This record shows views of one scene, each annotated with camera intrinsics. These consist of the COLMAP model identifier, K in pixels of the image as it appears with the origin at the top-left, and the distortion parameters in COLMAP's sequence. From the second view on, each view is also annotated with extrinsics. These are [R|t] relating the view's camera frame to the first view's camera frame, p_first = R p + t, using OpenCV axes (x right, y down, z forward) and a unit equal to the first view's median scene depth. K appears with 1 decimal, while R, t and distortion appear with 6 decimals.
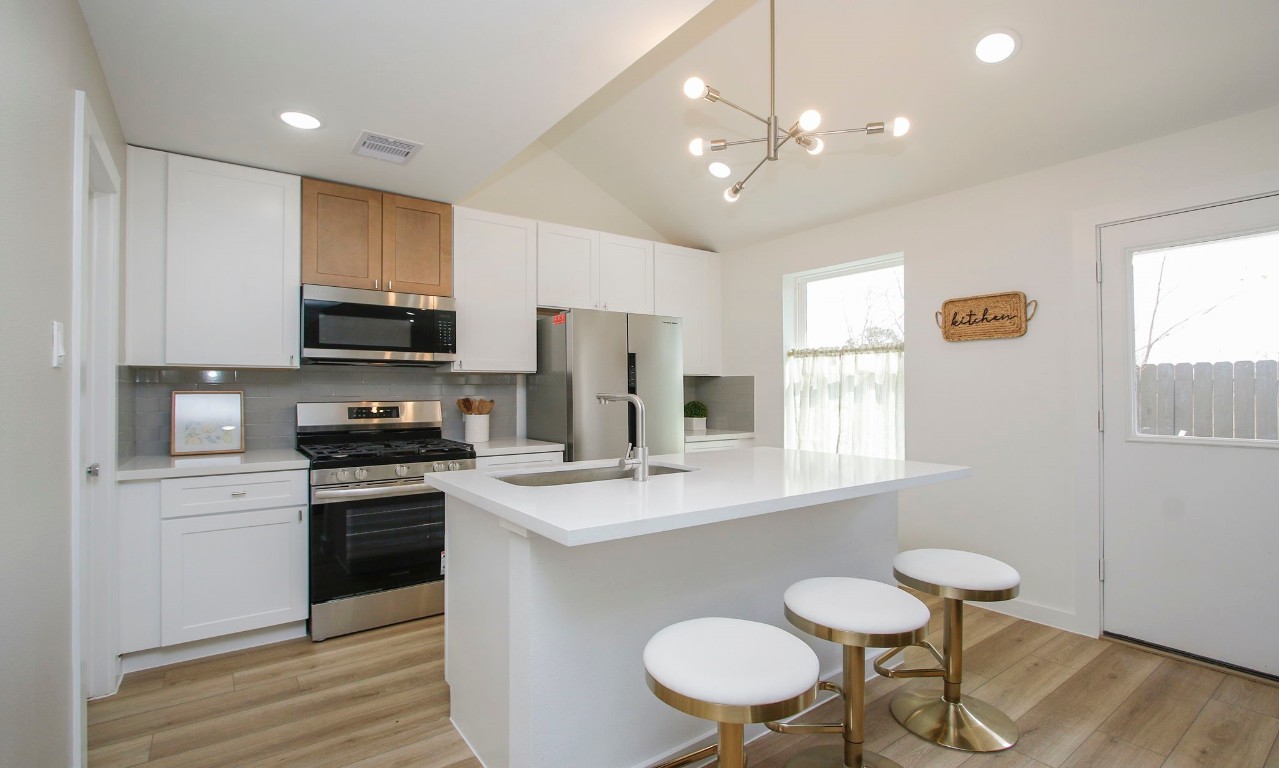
lens RADIAL K [[596.5, 0, 636.8], [0, 596.5, 389.9], [0, 0, 1]] dist [-0.001168, -0.000542]
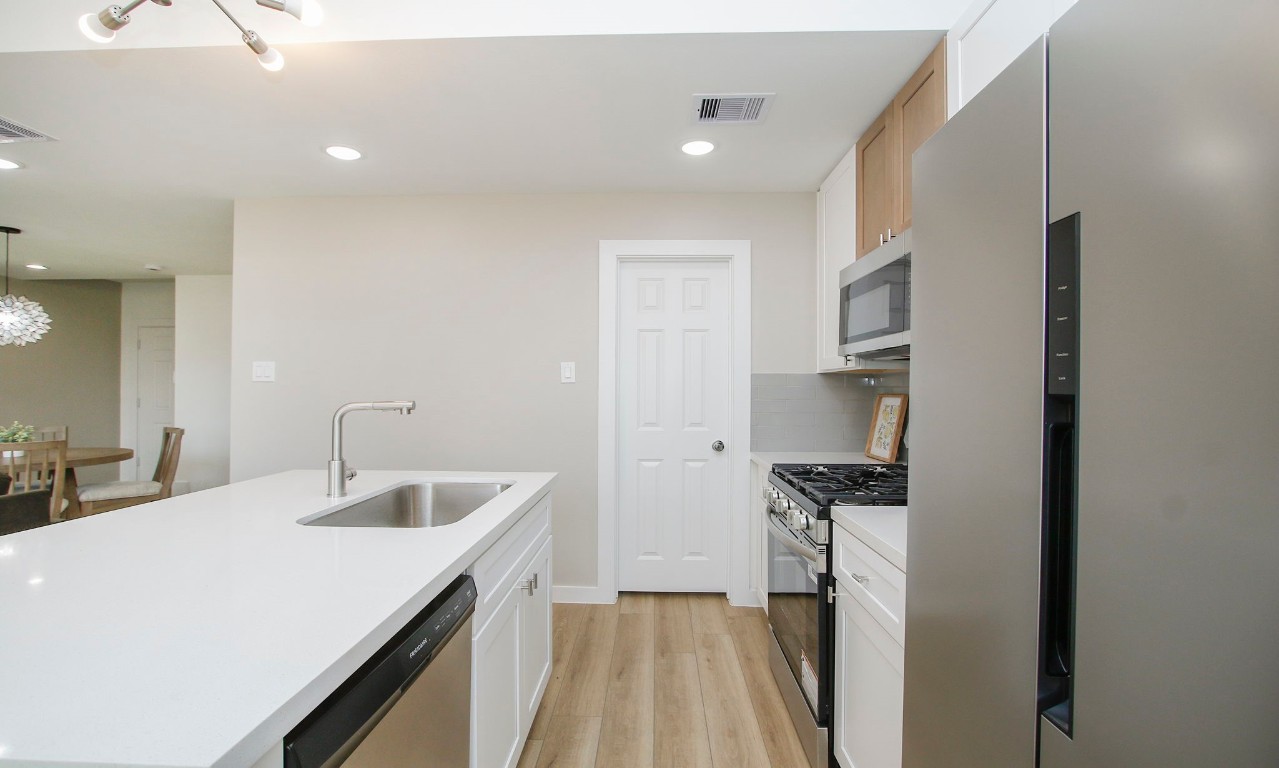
lens RADIAL K [[596.5, 0, 636.8], [0, 596.5, 389.9], [0, 0, 1]] dist [-0.001168, -0.000542]
pose [[-0.620027, 0.003059, -0.784574, 0.367129], [0.000186, 0.999993, 0.003751, -0.012540], [0.784580, 0.002180, -0.620024, 1.616561]]
